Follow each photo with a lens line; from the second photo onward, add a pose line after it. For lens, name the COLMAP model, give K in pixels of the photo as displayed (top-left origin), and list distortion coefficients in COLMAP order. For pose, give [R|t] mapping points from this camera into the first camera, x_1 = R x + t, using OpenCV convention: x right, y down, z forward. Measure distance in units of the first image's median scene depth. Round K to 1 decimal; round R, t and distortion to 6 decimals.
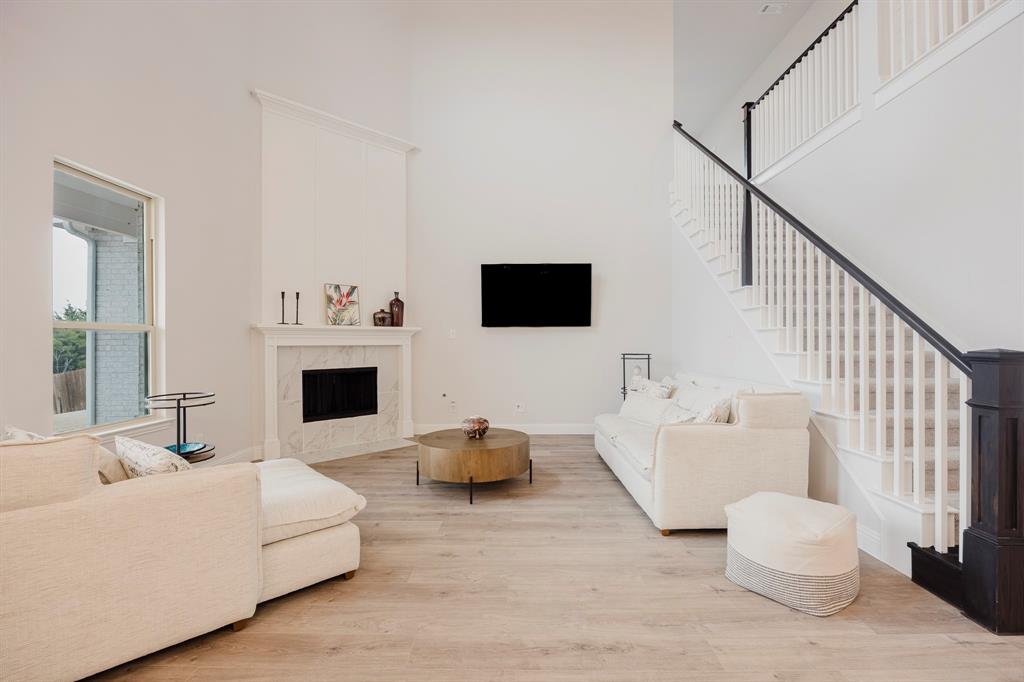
lens RADIAL K [[452.1, 0, 512.7], [0, 452.1, 342.4], [0, 0, 1]] dist [-0.015457, 0.000683]
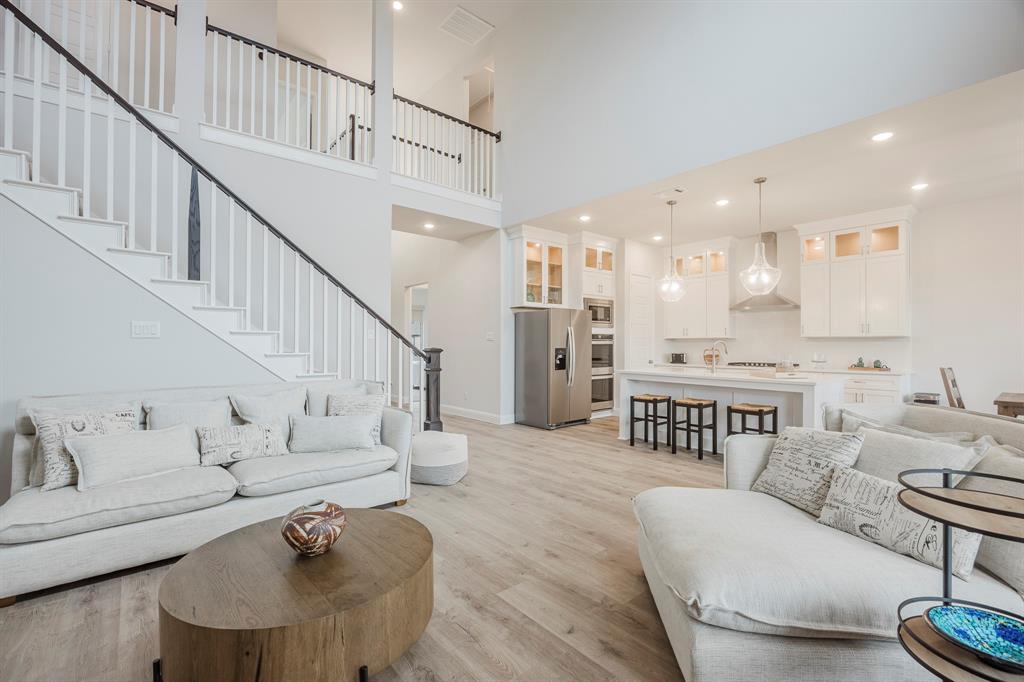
lens RADIAL K [[452.1, 0, 512.7], [0, 452.1, 342.4], [0, 0, 1]] dist [-0.015457, 0.000683]
pose [[-0.656099, 0.005566, 0.754654, -0.443636], [0.003667, 0.999985, -0.004187, -0.000663], [-0.754666, 0.000020, -0.656109, 0.899943]]
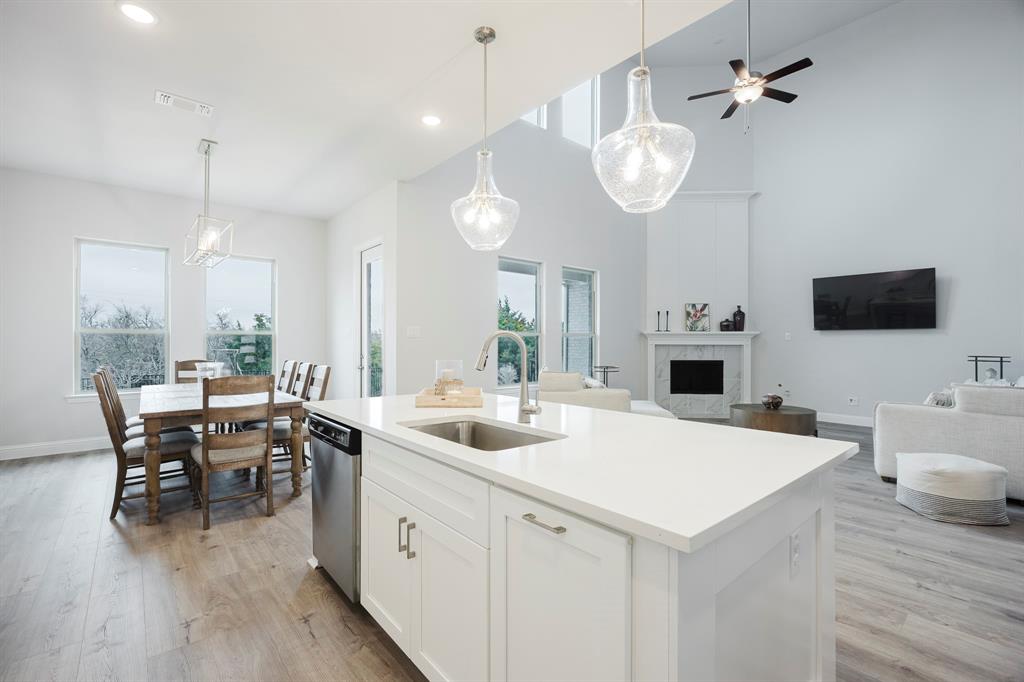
lens RADIAL K [[452.1, 0, 512.7], [0, 452.1, 342.4], [0, 0, 1]] dist [-0.015457, 0.000683]
pose [[0.660996, 0.006080, -0.750364, 0.339358], [-0.006404, 0.999976, 0.002462, -0.000755], [0.750362, 0.003178, 0.661020, -0.439583]]
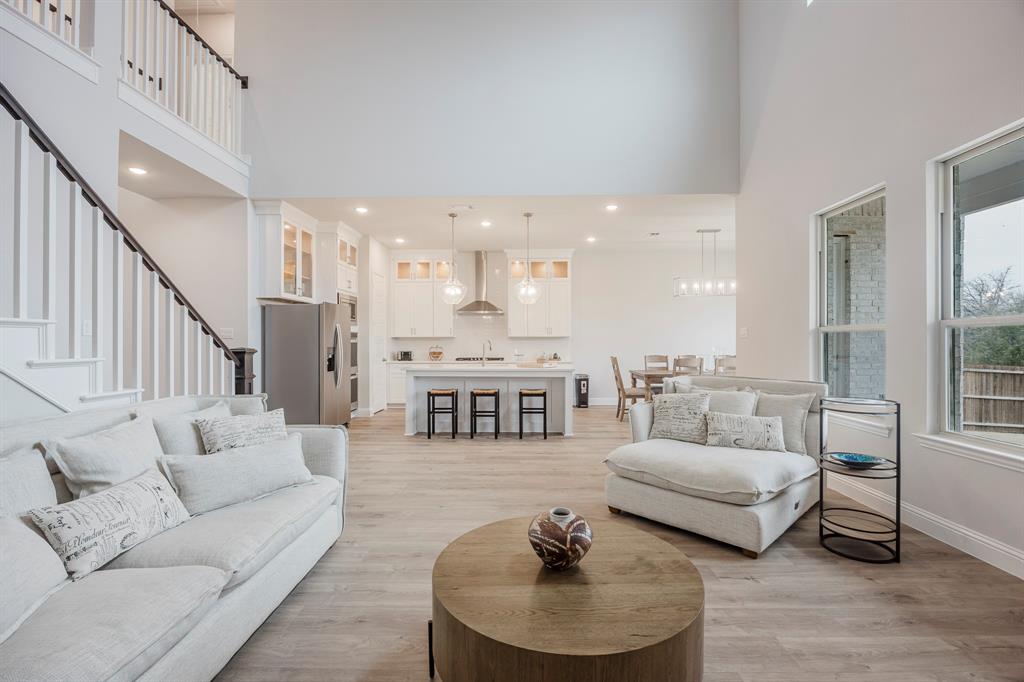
lens RADIAL K [[452.1, 0, 512.7], [0, 452.1, 342.4], [0, 0, 1]] dist [-0.015457, 0.000683]
pose [[-0.999954, 0.005500, 0.007917, -0.032927], [0.005521, 0.999981, 0.002614, -0.001368], [-0.007903, 0.002658, -0.999965, 1.117335]]
